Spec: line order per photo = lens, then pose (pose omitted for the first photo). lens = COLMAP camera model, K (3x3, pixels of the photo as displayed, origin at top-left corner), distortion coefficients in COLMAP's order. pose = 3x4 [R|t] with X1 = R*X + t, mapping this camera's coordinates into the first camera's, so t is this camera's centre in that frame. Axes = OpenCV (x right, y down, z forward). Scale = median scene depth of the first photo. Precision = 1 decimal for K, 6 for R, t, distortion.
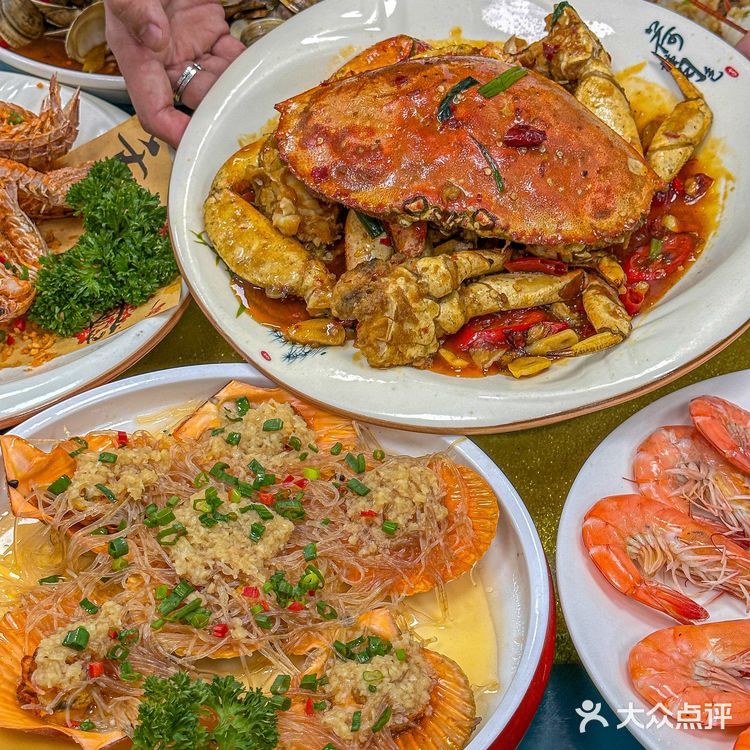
lens RADIAL K [[1493.0, 0, 375.0], [0, 1493.0, 375.0], [0, 0, 1]] dist [0.017712, 0.318156]
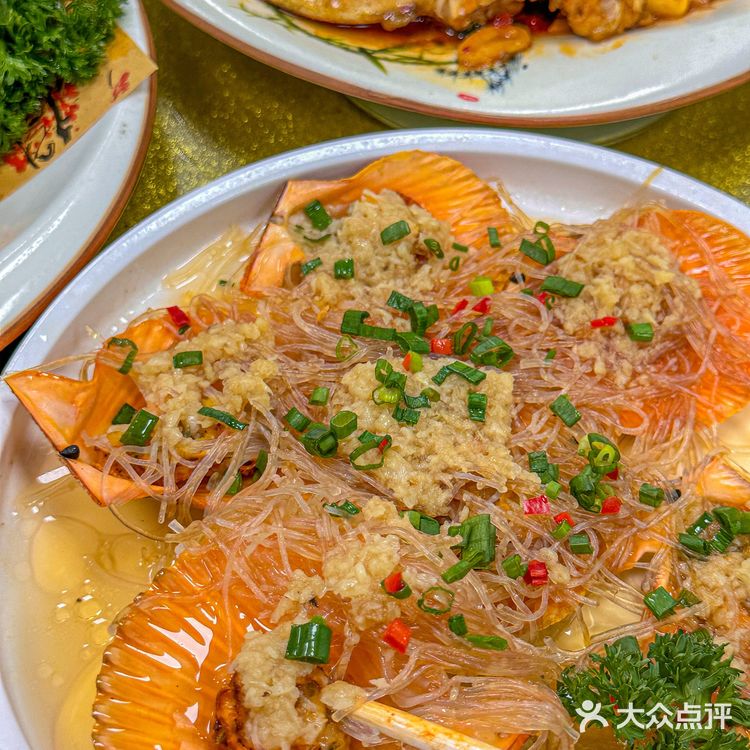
lens RADIAL K [[1199.0, 0, 375.0], [0, 1199.0, 375.0], [0, 0, 1]] dist [0.132000, 0.052185]
pose [[0.932554, -0.309594, 0.185726, -0.206699], [0.258075, 0.931388, 0.256737, -0.049609], [-0.252467, -0.191490, 0.948468, 0.509477]]
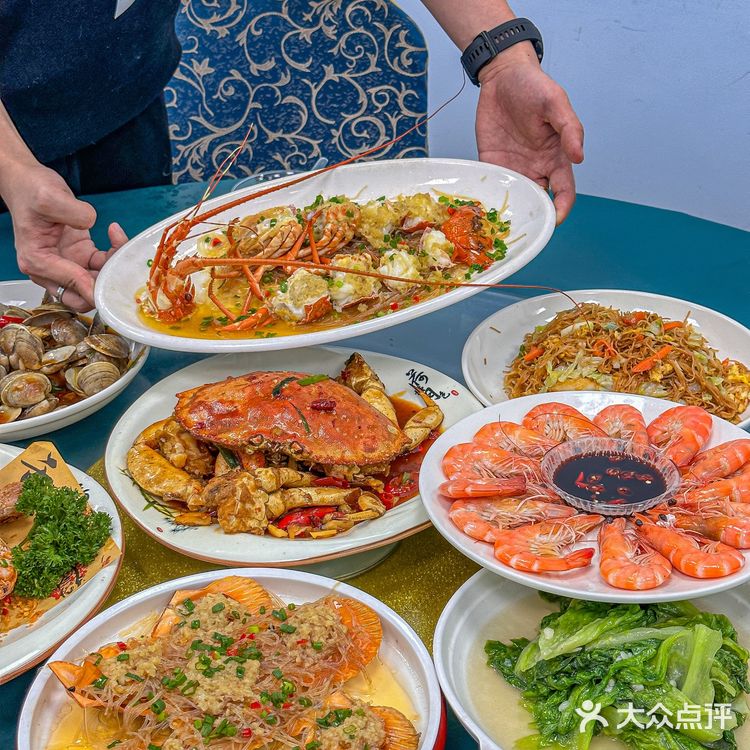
lens RADIAL K [[1209.5, 0, 375.0], [0, 1209.5, 375.0], [0, 0, 1]] dist [0.006893, -0.132910]
pose [[0.929612, -0.224591, 0.292200, -0.240527], [0.275384, 0.950220, -0.145756, 0.033132], [-0.244919, 0.215964, 0.945185, -0.278568]]
